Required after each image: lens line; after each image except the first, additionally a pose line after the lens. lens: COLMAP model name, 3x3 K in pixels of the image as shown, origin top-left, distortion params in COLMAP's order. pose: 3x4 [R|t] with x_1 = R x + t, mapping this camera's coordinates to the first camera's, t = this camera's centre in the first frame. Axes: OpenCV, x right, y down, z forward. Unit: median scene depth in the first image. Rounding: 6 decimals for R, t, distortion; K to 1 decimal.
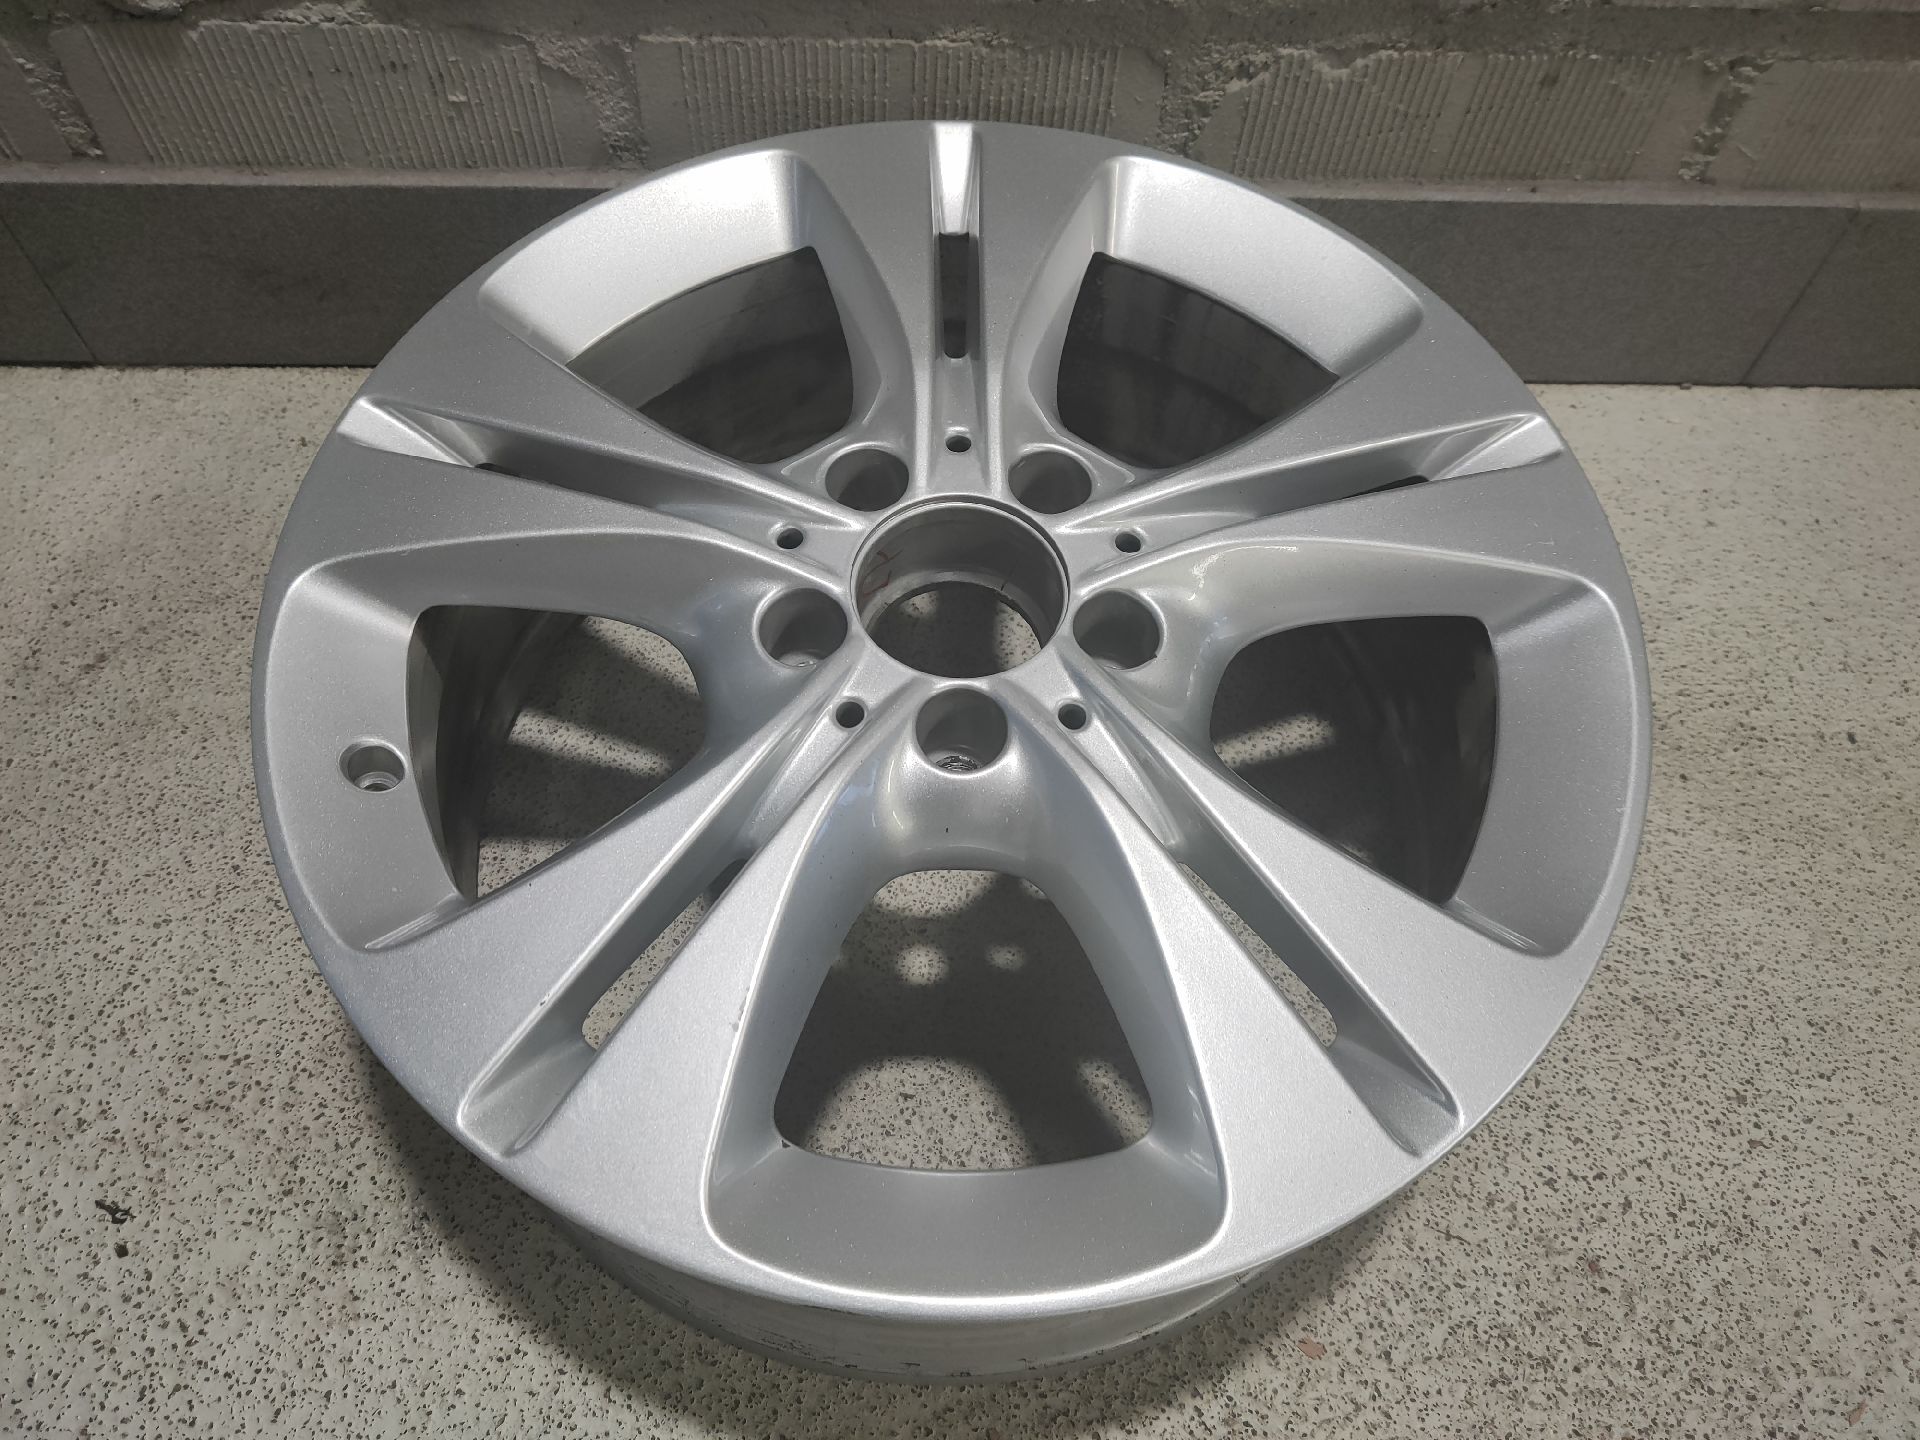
lens RADIAL K [[1534.3, 0, 959.3], [0, 1534.3, 719.8], [0, 0, 1]] dist [-0.037352, 0.013432]
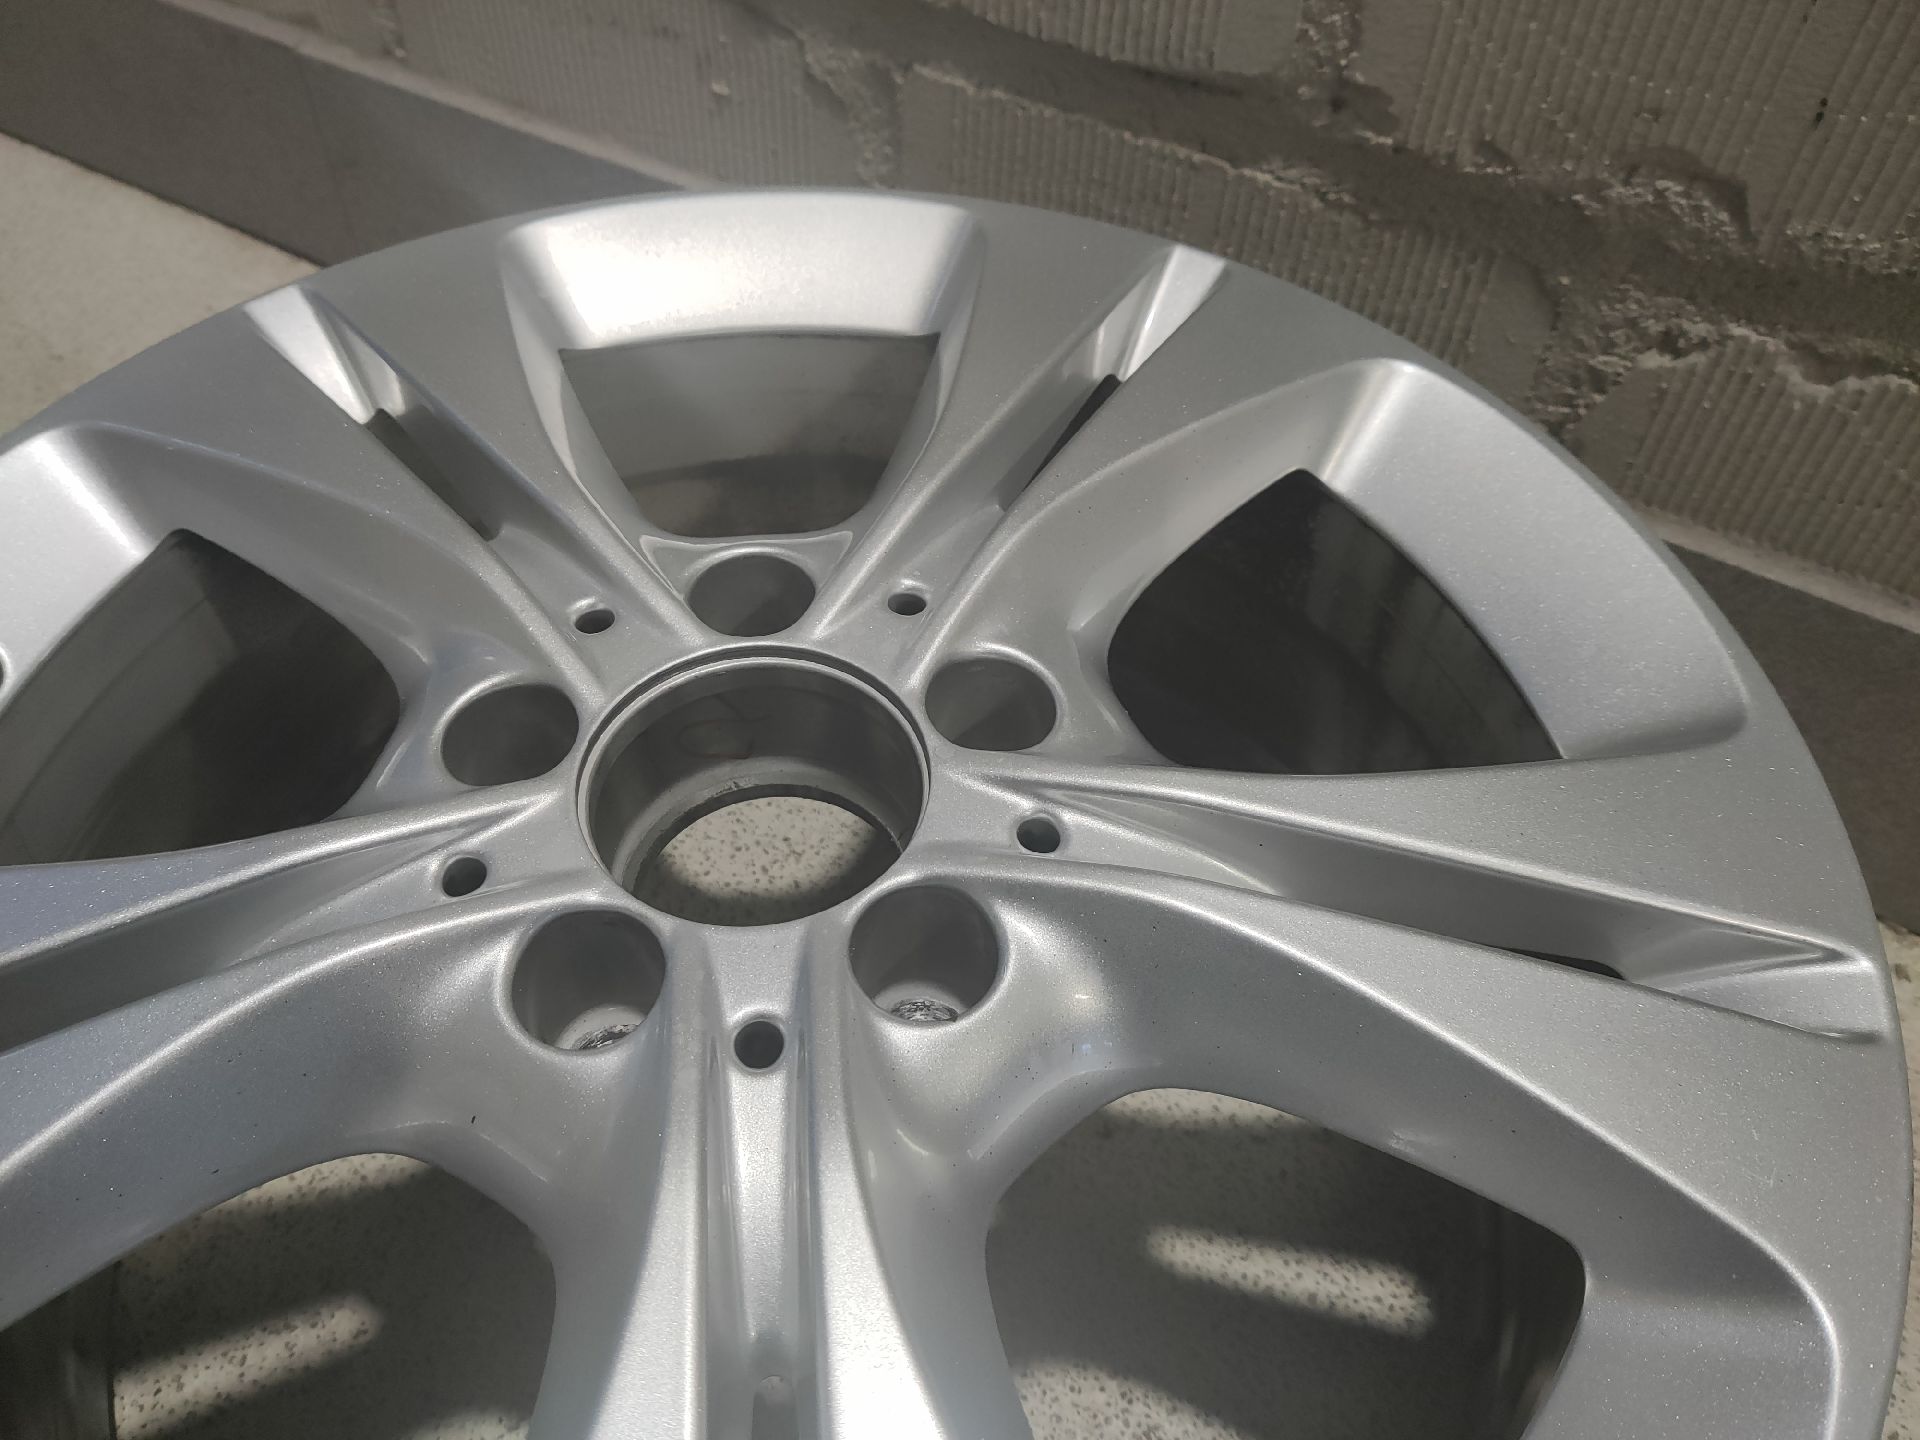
lens RADIAL K [[1534.3, 0, 958.4], [0, 1534.3, 723.1], [0, 0, 1]] dist [-0.037352, 0.013432]
pose [[0.859104, 0.386018, -0.336053, 0.211612], [-0.443049, 0.889633, -0.110729, -0.060145], [0.256220, 0.244015, 0.935312, 0.332001]]
